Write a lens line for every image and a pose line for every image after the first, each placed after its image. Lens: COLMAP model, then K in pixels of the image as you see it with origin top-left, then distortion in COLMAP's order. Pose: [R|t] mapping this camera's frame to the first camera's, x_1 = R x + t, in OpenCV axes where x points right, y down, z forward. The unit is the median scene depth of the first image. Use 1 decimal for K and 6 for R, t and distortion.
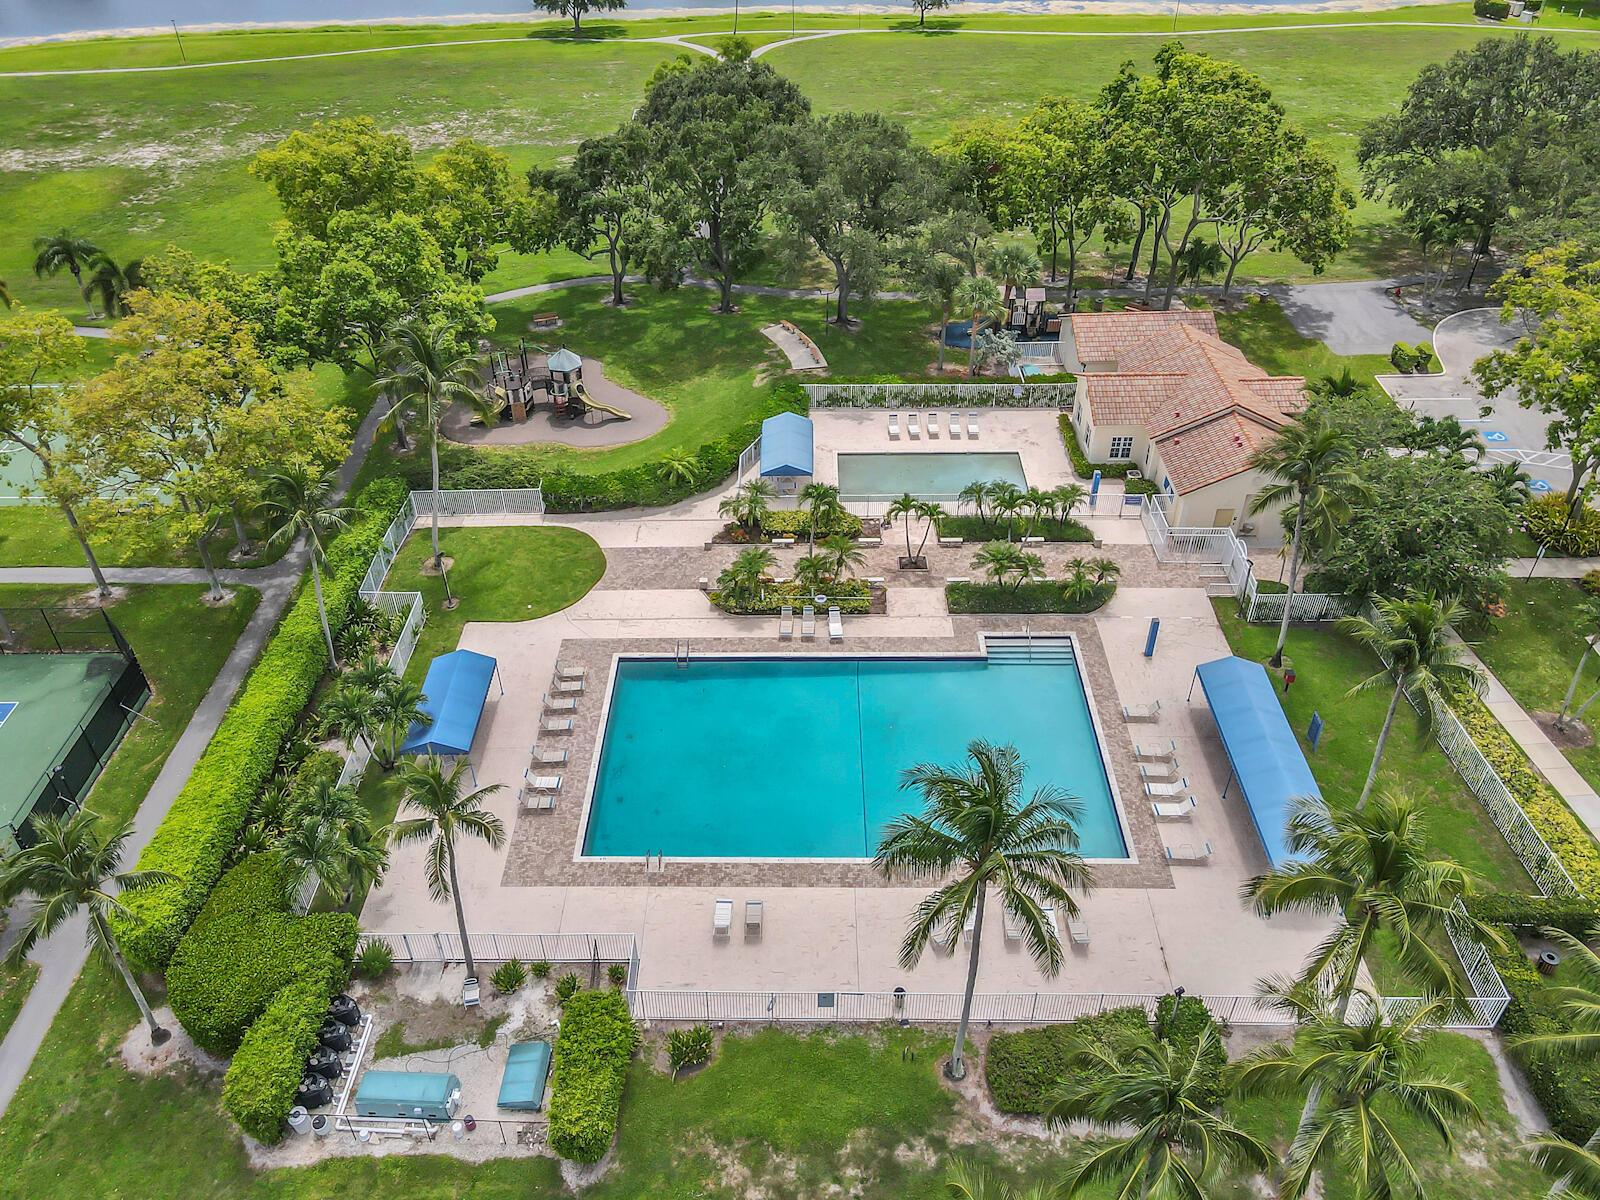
lens RADIAL K [[1158.5, 0, 794.1], [0, 1158.5, 599.4], [0, 0, 1]] dist [0.005497, 0.009957]
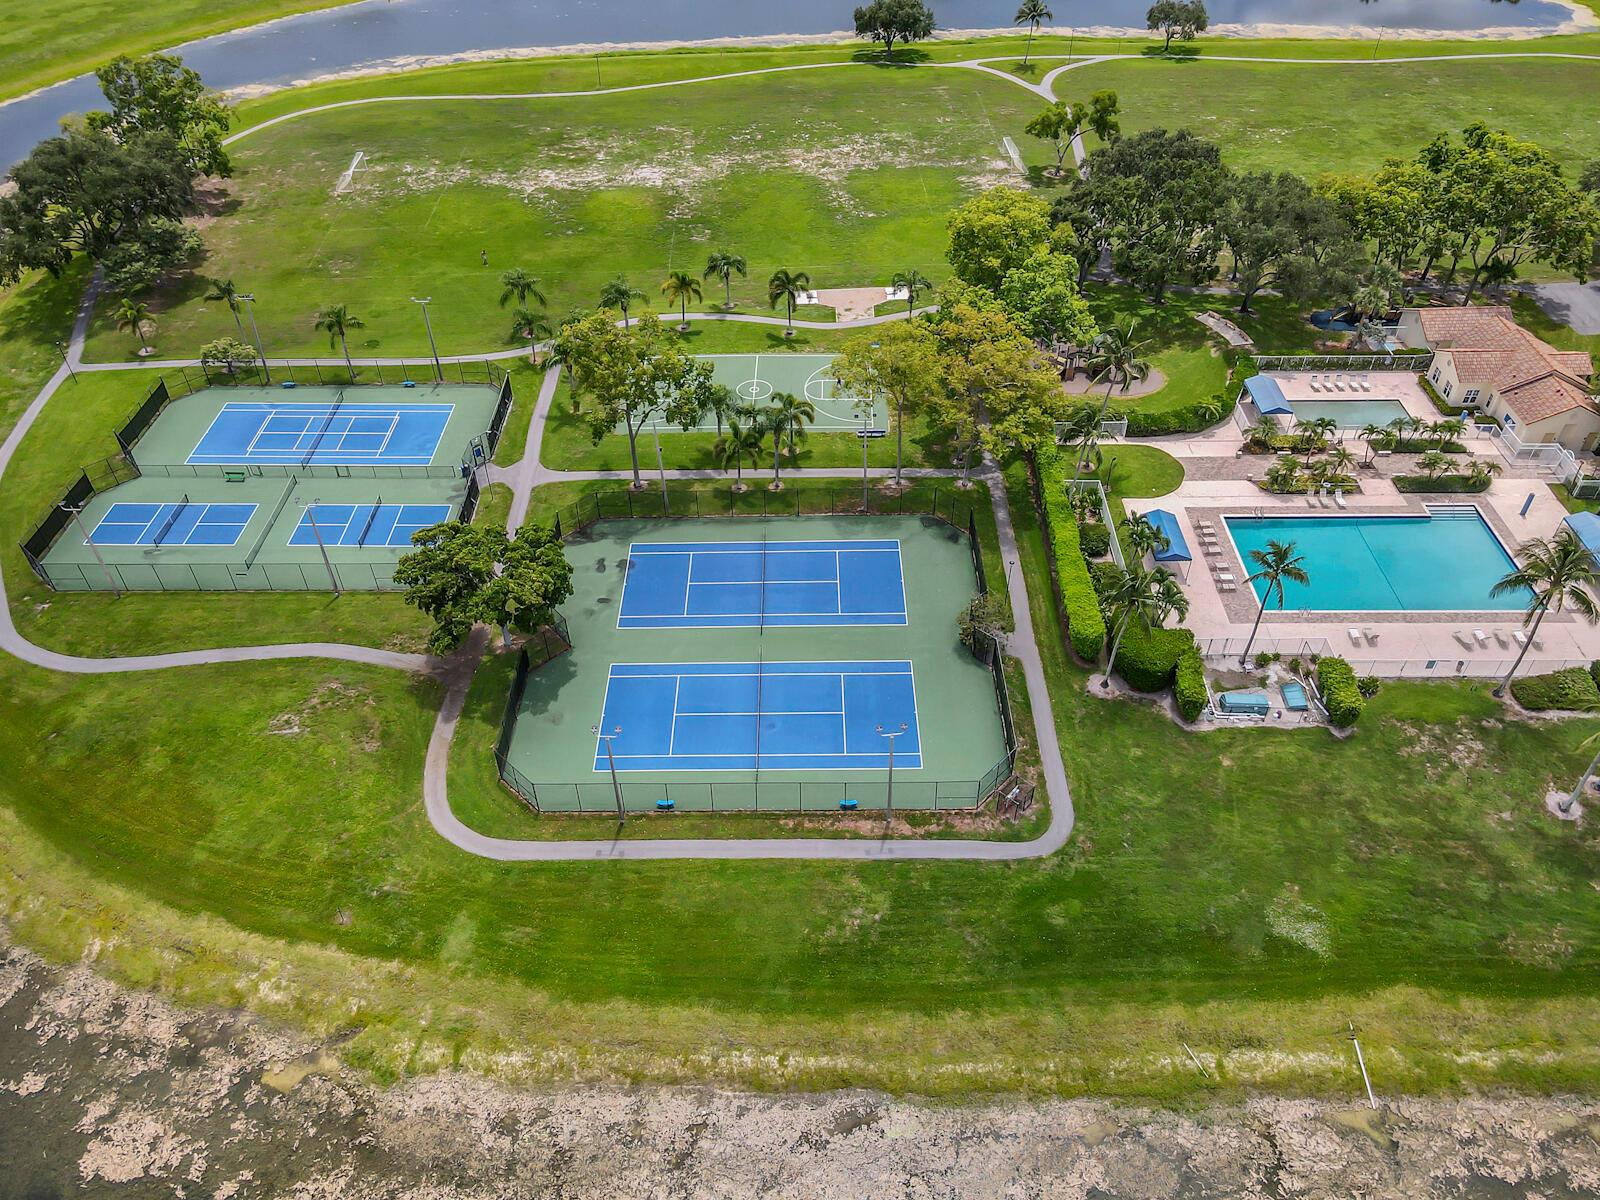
lens RADIAL K [[1158.5, 0, 799.4], [0, 1158.5, 635.6], [0, 0, 1]] dist [0.005497, 0.009957]
pose [[0.999911, -0.000481, 0.013356, -0.776848], [-0.000528, 0.997151, 0.075435, 0.092598], [-0.013354, -0.075435, 0.997061, -0.729848]]
